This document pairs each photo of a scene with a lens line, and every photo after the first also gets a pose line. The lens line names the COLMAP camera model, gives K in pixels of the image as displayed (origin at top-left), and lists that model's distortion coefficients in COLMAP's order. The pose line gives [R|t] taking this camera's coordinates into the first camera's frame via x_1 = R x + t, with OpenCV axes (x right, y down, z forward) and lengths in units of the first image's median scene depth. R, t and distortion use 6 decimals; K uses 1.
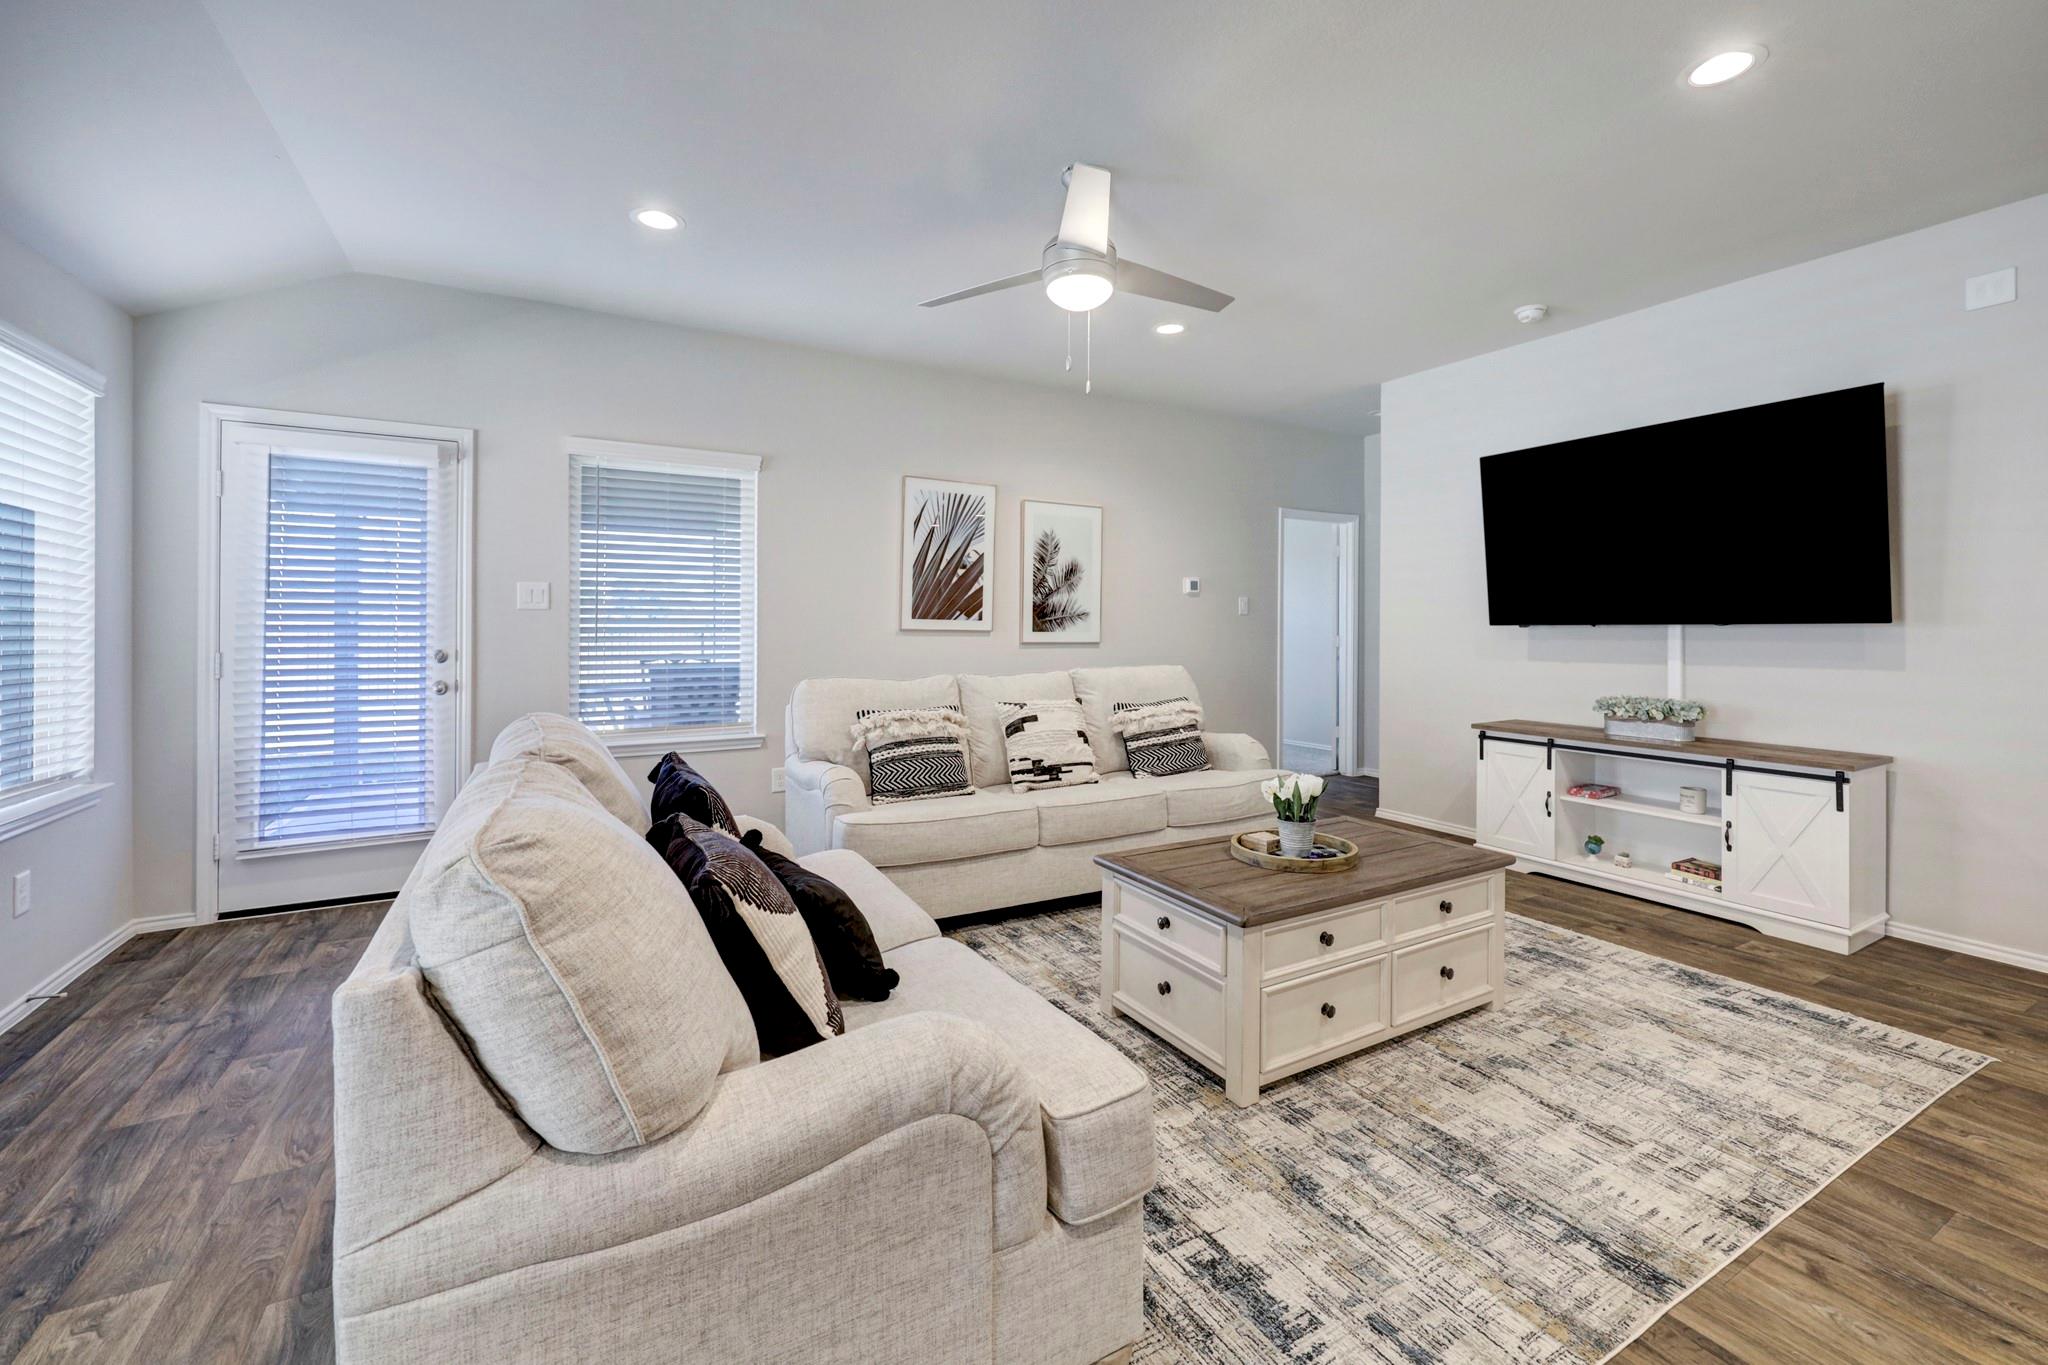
lens RADIAL K [[828.2, 0, 1026.9], [0, 828.2, 620.2], [0, 0, 1]] dist [-0.001129, 0.000864]
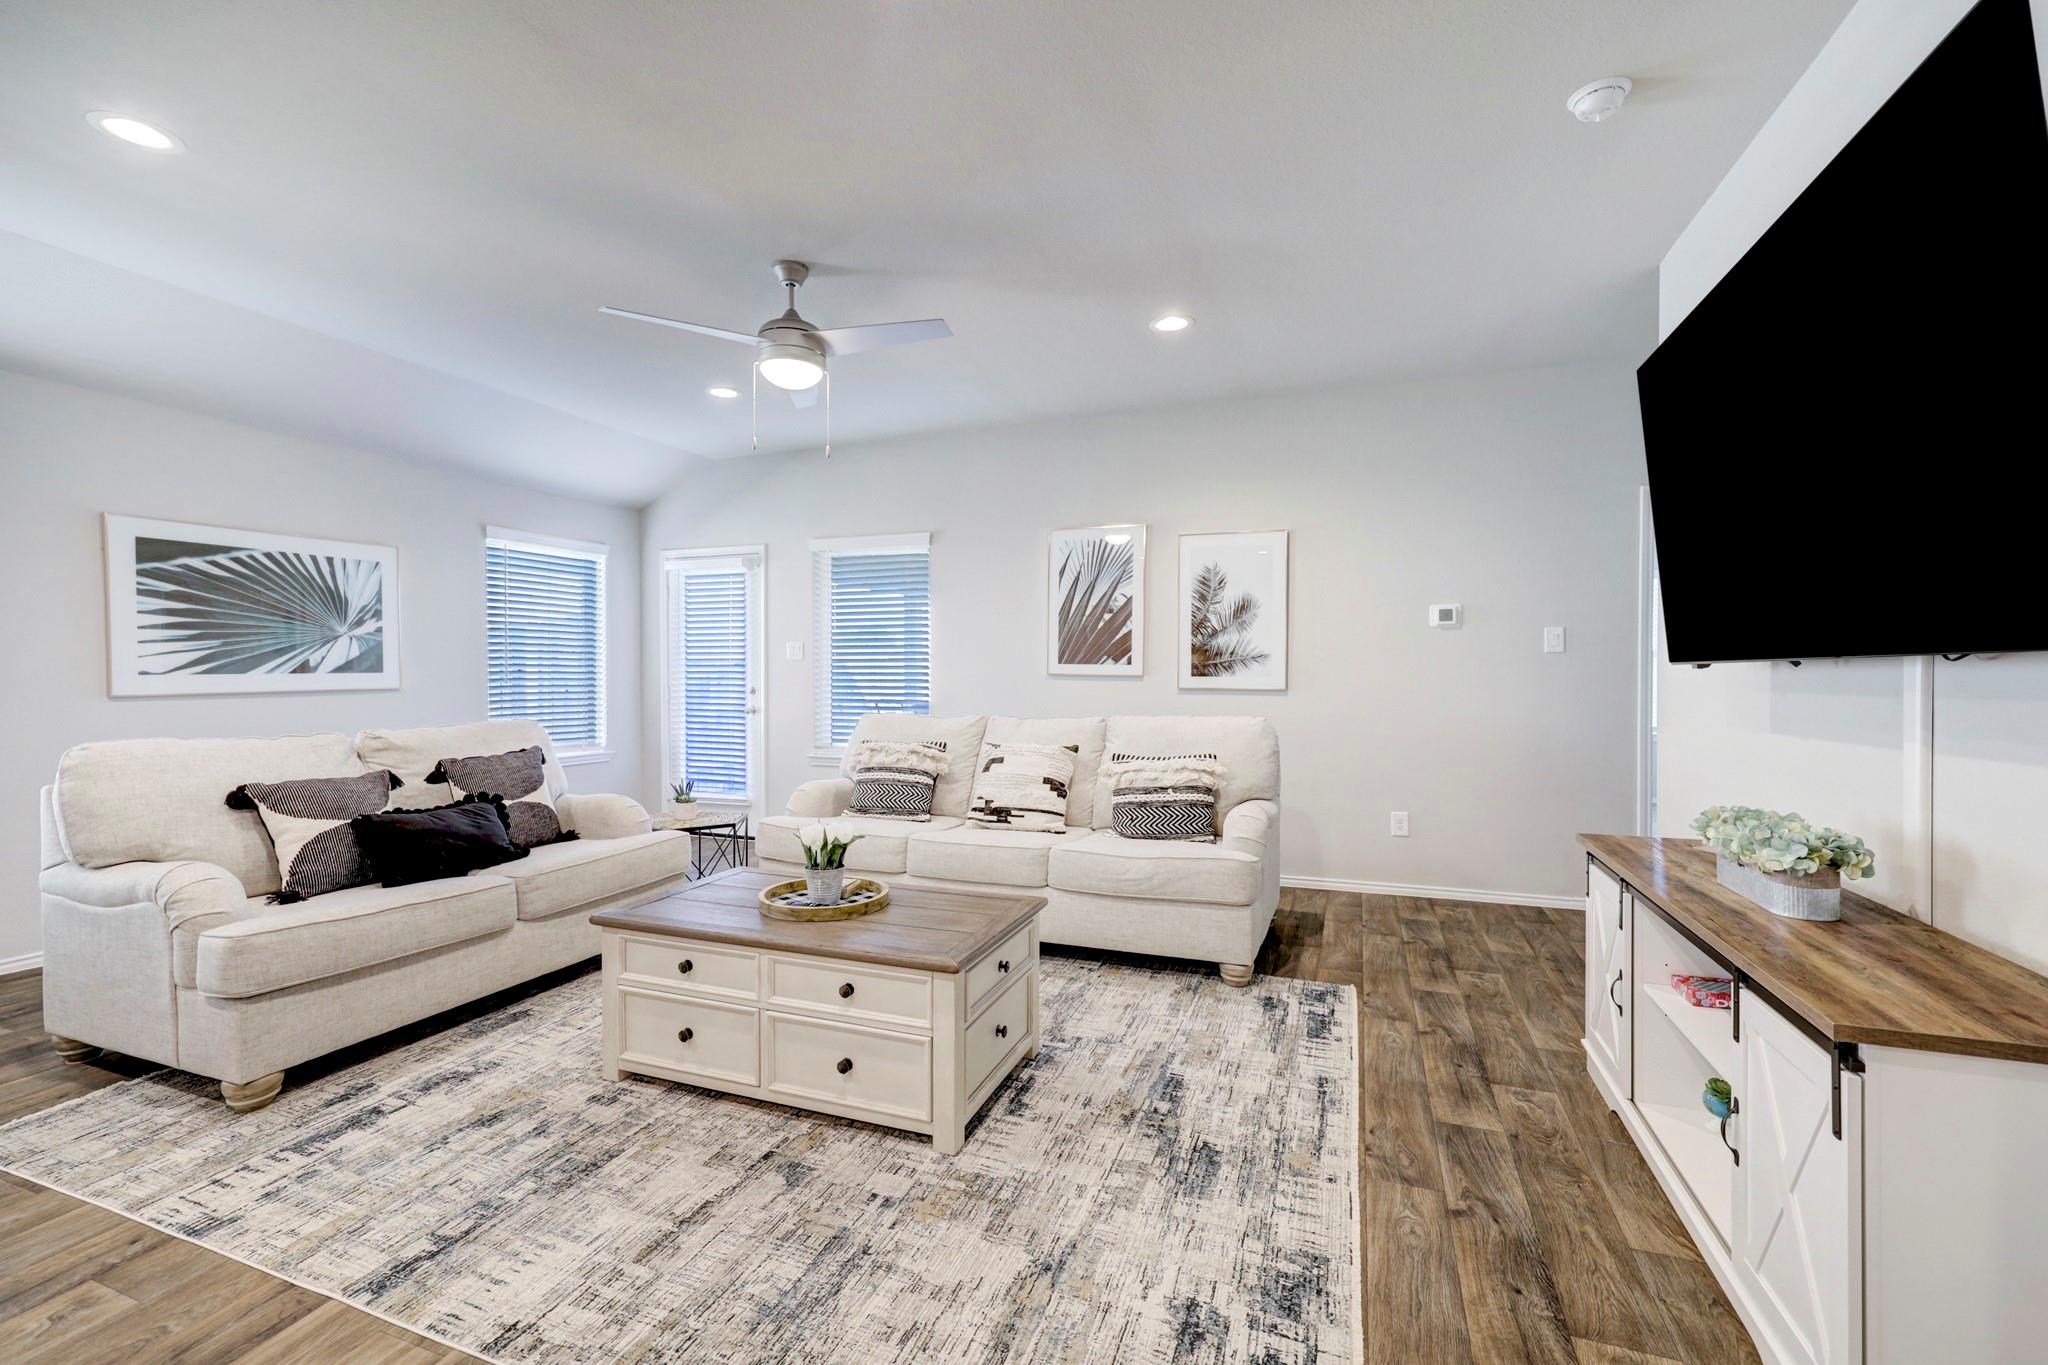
lens RADIAL K [[828.2, 0, 1039.2], [0, 828.2, 674.2], [0, 0, 1]] dist [-0.001129, 0.000864]
pose [[0.654818, -0.001095, -0.755786, 0.744384], [0.007002, 0.999965, 0.004617, 0.007479], [0.755755, -0.008315, 0.654802, 0.337497]]
